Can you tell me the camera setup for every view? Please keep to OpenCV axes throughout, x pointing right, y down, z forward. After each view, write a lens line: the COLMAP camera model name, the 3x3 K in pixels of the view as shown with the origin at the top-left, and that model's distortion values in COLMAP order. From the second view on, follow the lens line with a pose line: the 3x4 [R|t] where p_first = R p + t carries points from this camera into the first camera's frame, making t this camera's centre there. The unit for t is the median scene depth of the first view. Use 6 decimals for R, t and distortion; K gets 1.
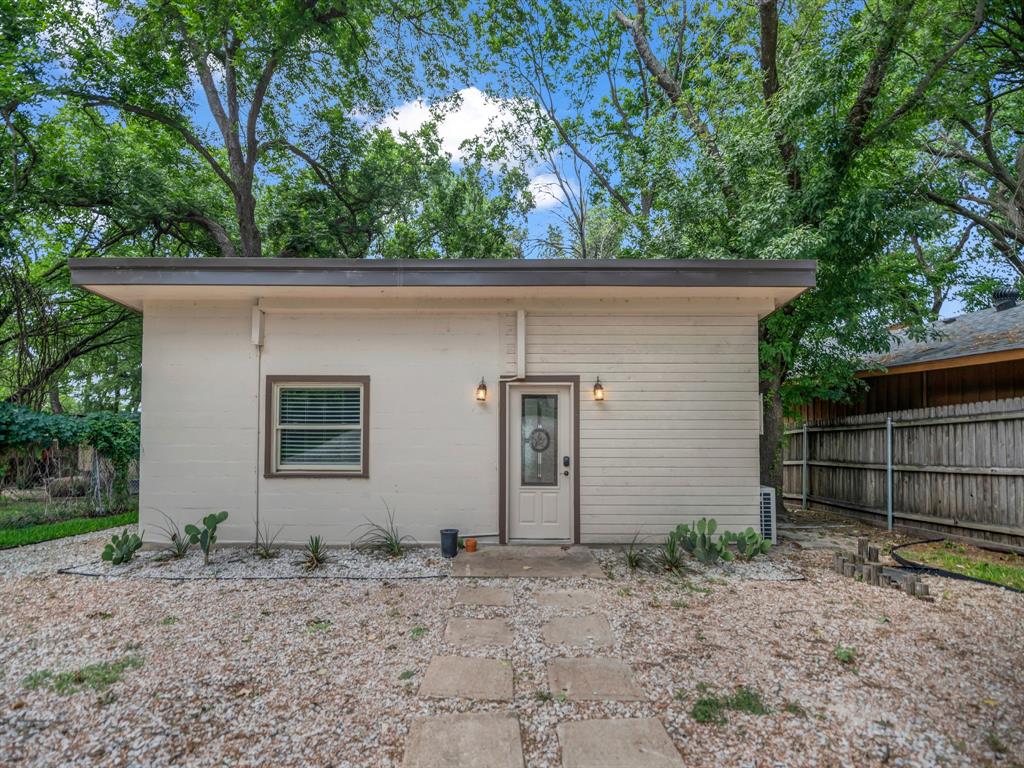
lens RADIAL K [[466.8, 0, 501.3], [0, 466.8, 416.5], [0, 0, 1]] dist [0.003577, -0.003438]
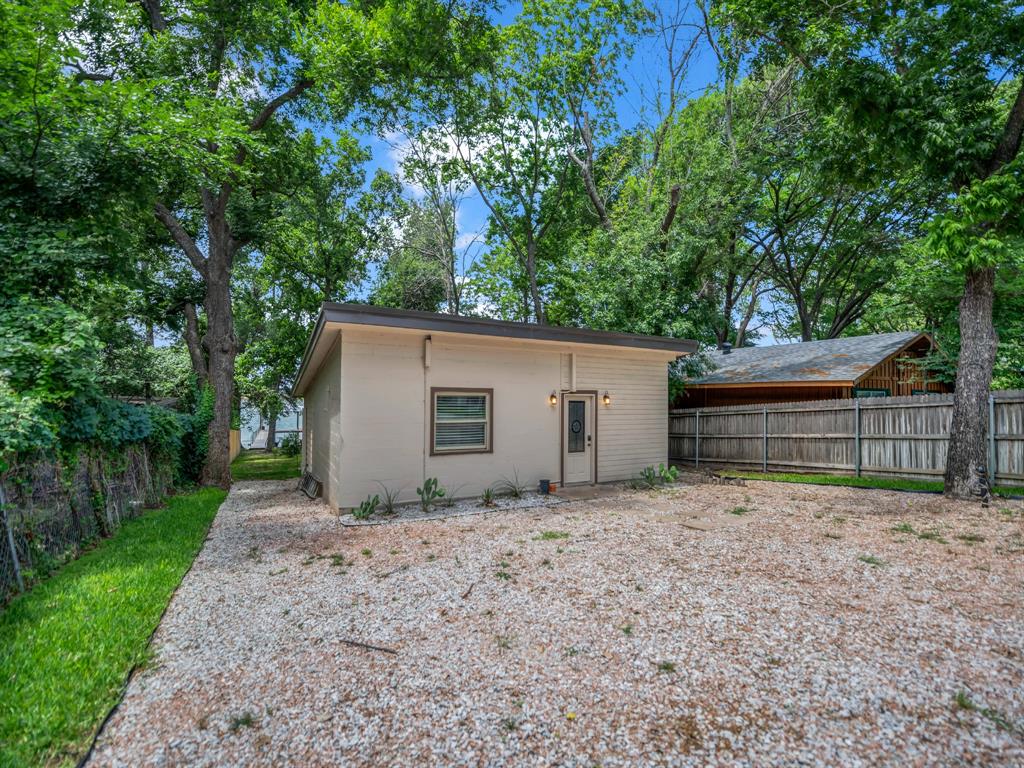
lens RADIAL K [[466.8, 0, 515.3], [0, 466.8, 391.6], [0, 0, 1]] dist [0.003577, -0.003438]
pose [[0.871809, 0.015326, 0.489606, -0.996095], [-0.012908, 0.999882, -0.008314, -0.064417], [-0.489676, 0.000929, 0.871904, -0.428360]]
